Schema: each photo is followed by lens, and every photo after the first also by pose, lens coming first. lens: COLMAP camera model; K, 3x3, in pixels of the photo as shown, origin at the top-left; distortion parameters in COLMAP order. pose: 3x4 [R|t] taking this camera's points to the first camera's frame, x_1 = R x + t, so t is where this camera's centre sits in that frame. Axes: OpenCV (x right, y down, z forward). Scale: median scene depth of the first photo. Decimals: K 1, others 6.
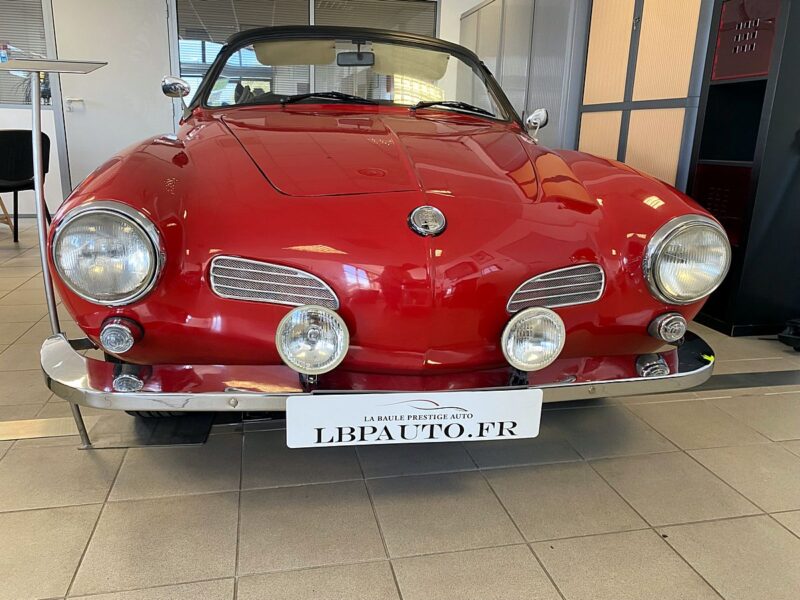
lens RADIAL K [[606.1, 0, 397.9], [0, 606.1, 283.1], [0, 0, 1]] dist [0.055521, -0.075837]
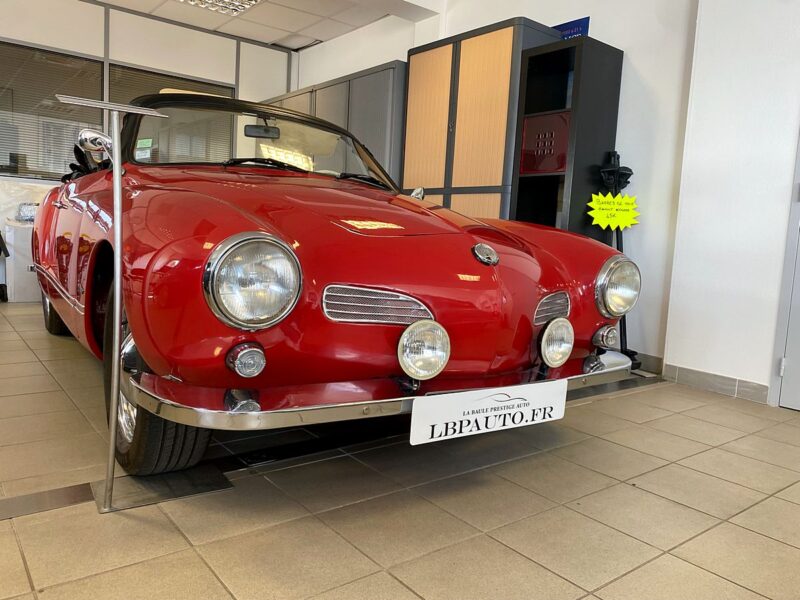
lens RADIAL K [[606.1, 0, 397.9], [0, 606.1, 283.1], [0, 0, 1]] dist [0.055521, -0.075837]
pose [[0.898518, -0.013645, 0.438724, -0.683748], [0.075036, 0.989578, -0.122899, 0.102093], [-0.432475, 0.143347, 0.890178, -0.060477]]
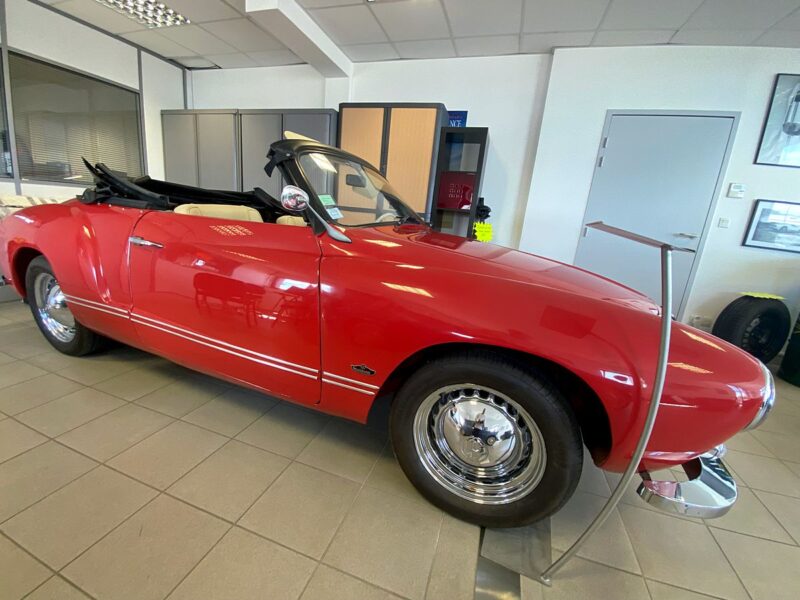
lens RADIAL K [[323.2, 0, 400.0], [0, 323.2, 300.0], [0, 0, 1]] dist [0.000893, -0.010193]
pose [[0.502107, -0.190268, 0.843615, -1.324167], [0.127657, 0.981117, 0.145300, -0.418188], [-0.855332, 0.034737, 0.516915, 1.164965]]
